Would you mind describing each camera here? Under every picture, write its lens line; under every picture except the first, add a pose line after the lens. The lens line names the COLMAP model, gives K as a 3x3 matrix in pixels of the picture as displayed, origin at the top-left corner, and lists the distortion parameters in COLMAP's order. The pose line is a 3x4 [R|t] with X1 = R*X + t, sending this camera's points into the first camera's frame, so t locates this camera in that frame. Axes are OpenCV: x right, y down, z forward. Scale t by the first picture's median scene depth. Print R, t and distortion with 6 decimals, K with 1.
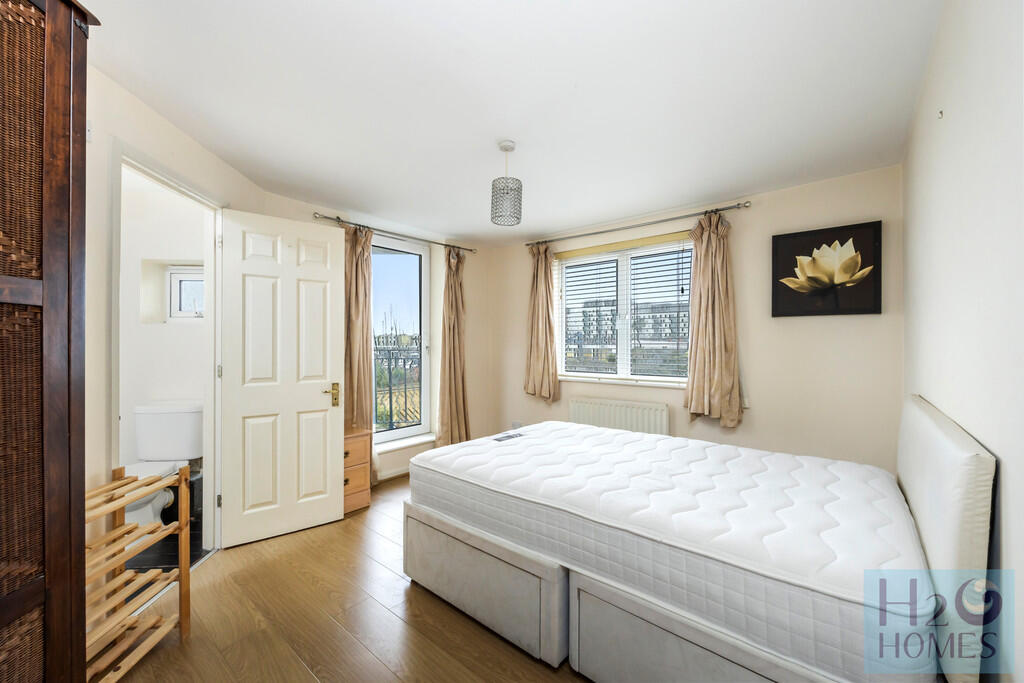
lens RADIAL K [[410.6, 0, 510.2], [0, 410.6, 340.1], [0, 0, 1]] dist [-0.000257, 0.000070]
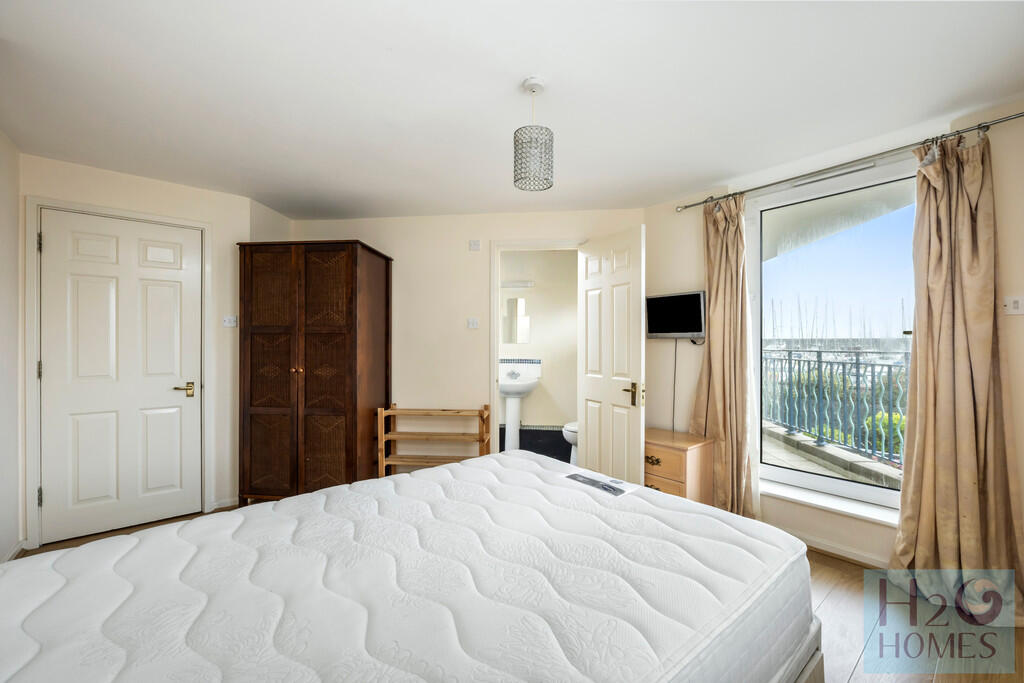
lens RADIAL K [[410.6, 0, 510.9], [0, 410.6, 340.3], [0, 0, 1]] dist [-0.000257, 0.000070]
pose [[-0.174460, 0.000779, -0.984664, 0.626830], [0.004308, 0.999991, 0.000027, 0.000915], [0.984655, -0.004237, -0.174462, 0.913324]]
